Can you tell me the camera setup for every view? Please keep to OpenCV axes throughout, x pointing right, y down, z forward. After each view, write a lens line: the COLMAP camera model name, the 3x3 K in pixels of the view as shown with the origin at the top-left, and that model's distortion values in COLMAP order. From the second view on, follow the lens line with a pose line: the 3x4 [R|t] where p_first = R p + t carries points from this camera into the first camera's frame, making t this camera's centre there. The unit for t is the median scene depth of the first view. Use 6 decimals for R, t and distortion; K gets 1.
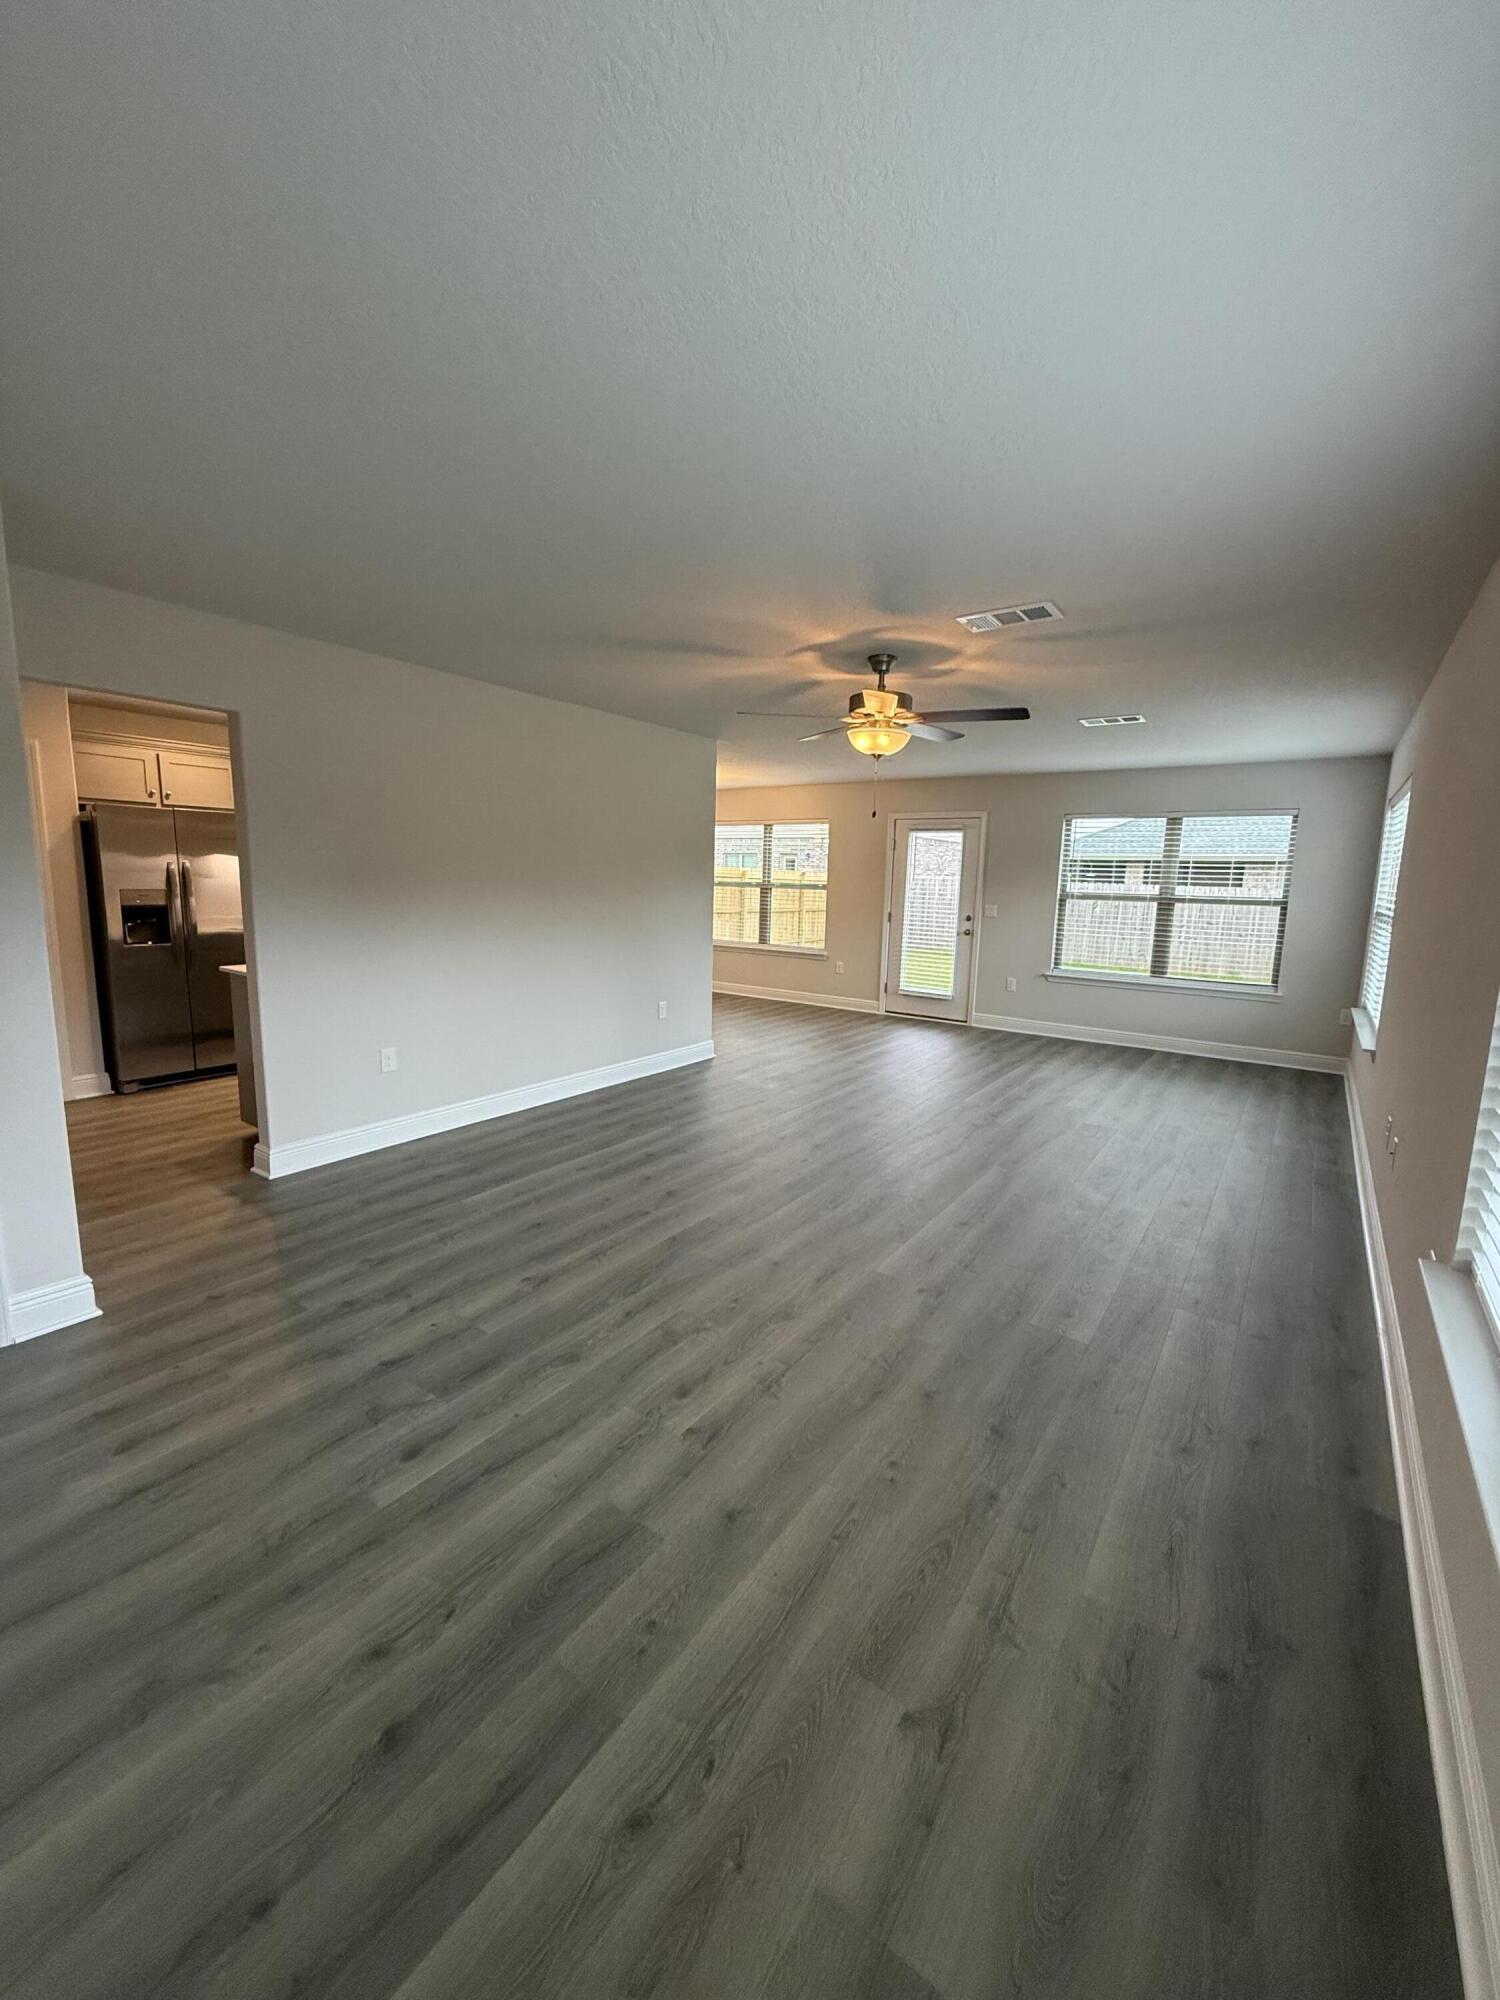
lens RADIAL K [[784.6, 0, 757.3], [0, 784.6, 990.0], [0, 0, 1]] dist [-0.007121, 0.000415]
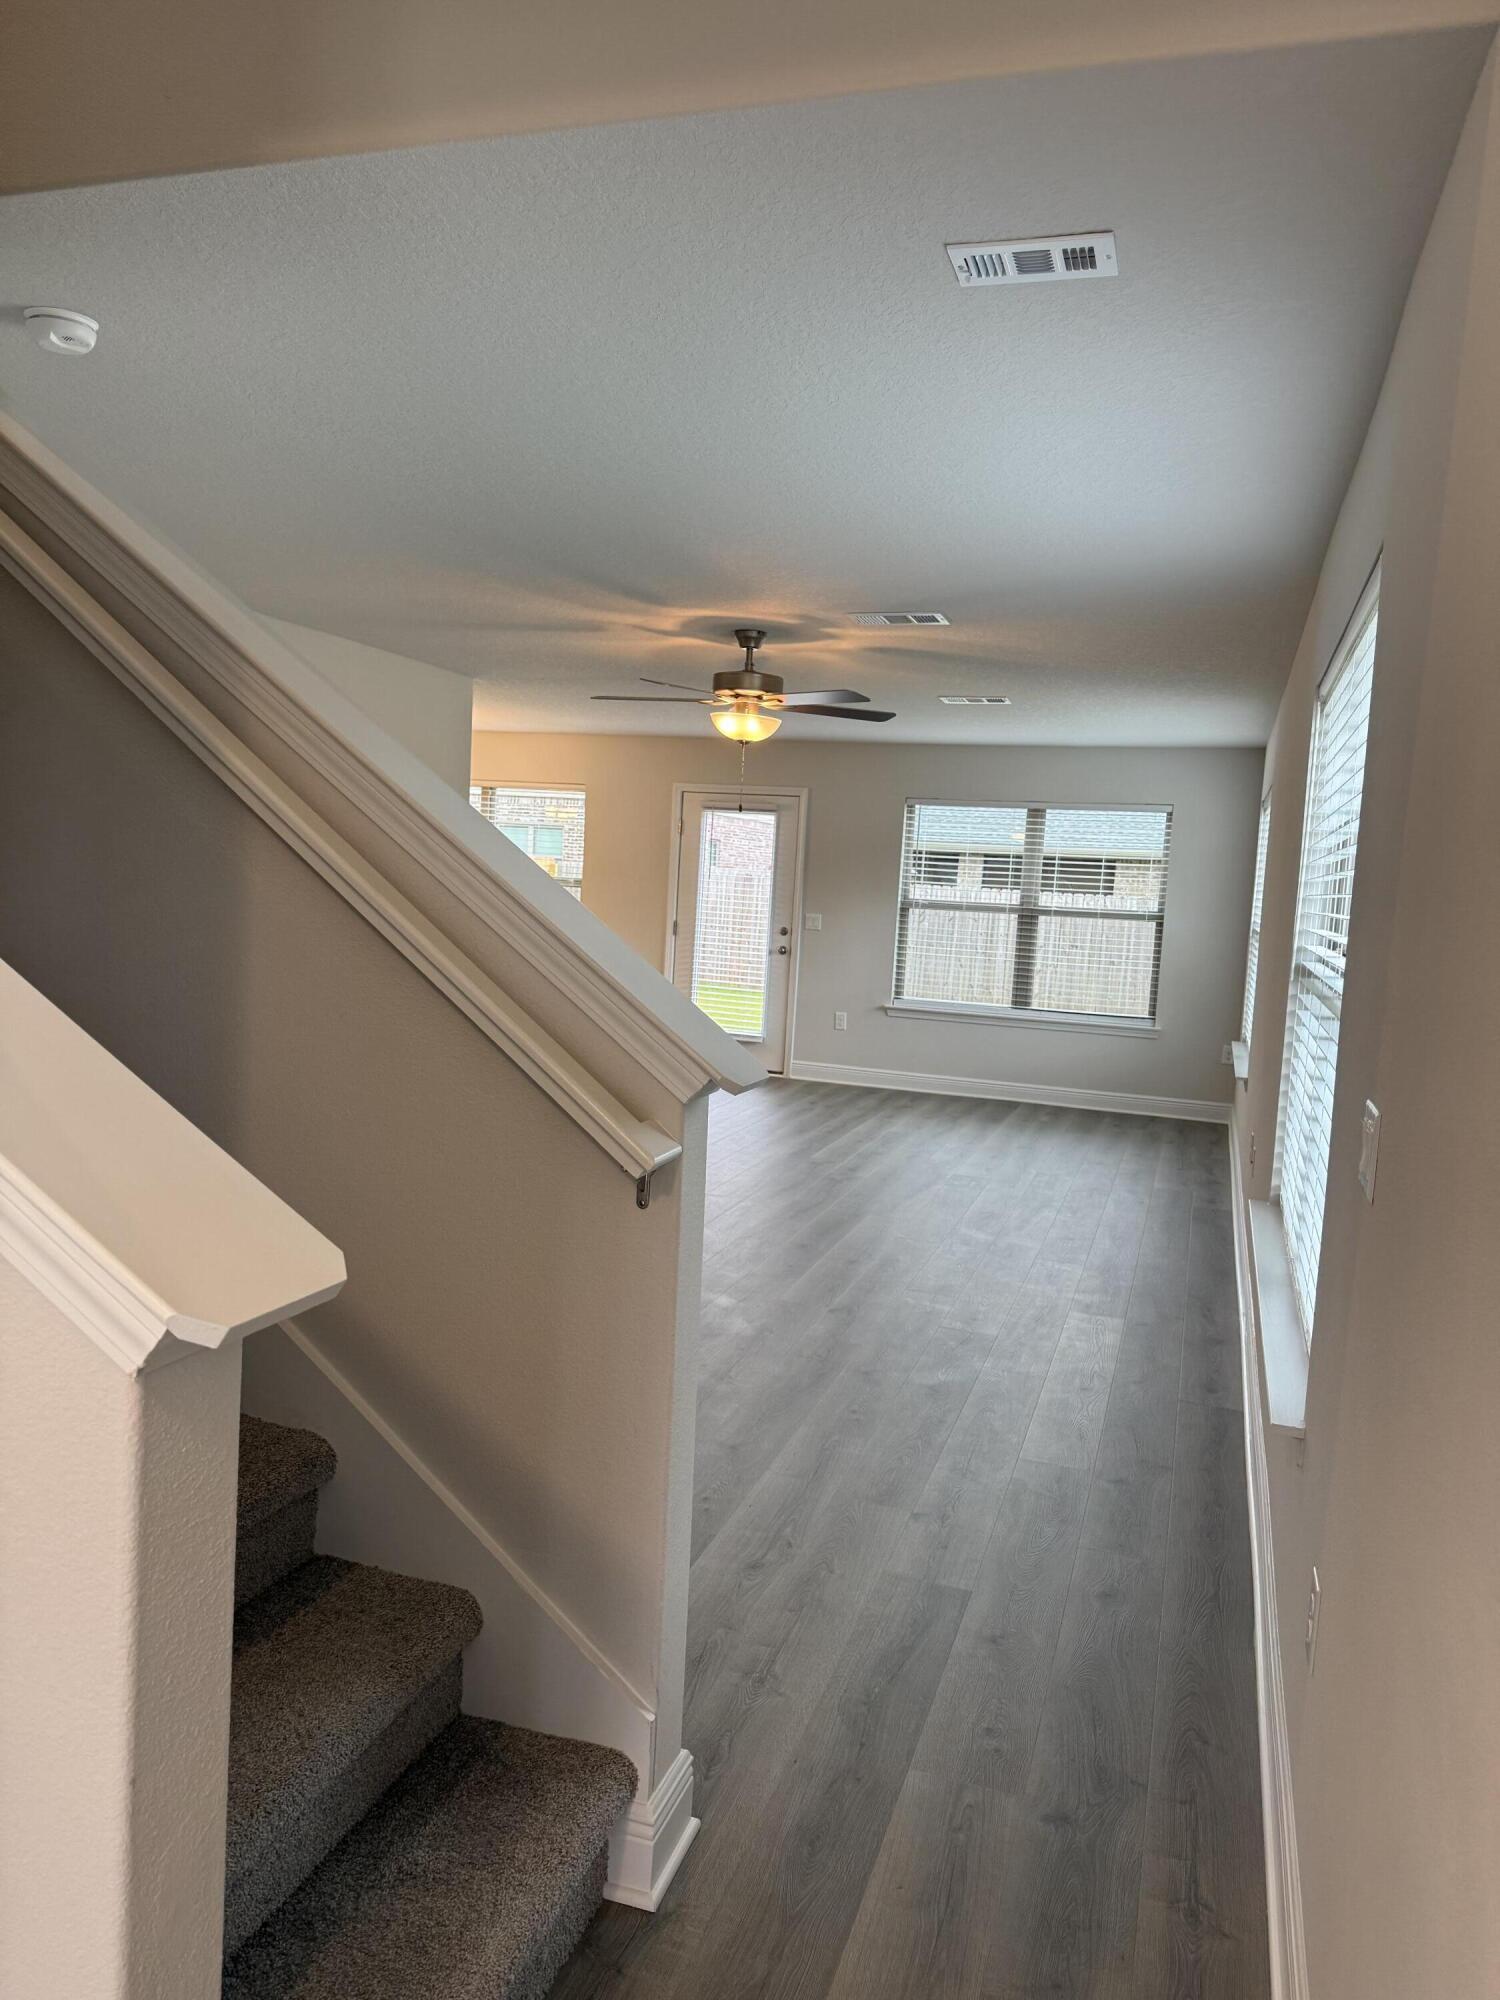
lens RADIAL K [[1364.8, 0, 729.4], [0, 1364.8, 1000.6], [0, 0, 1]] dist [0.037924, -0.039865]
pose [[0.960908, 0.000788, 0.276865, -0.164827], [0.010530, 0.999168, -0.039390, 0.028835], [-0.276666, 0.040765, 0.960101, -0.260827]]
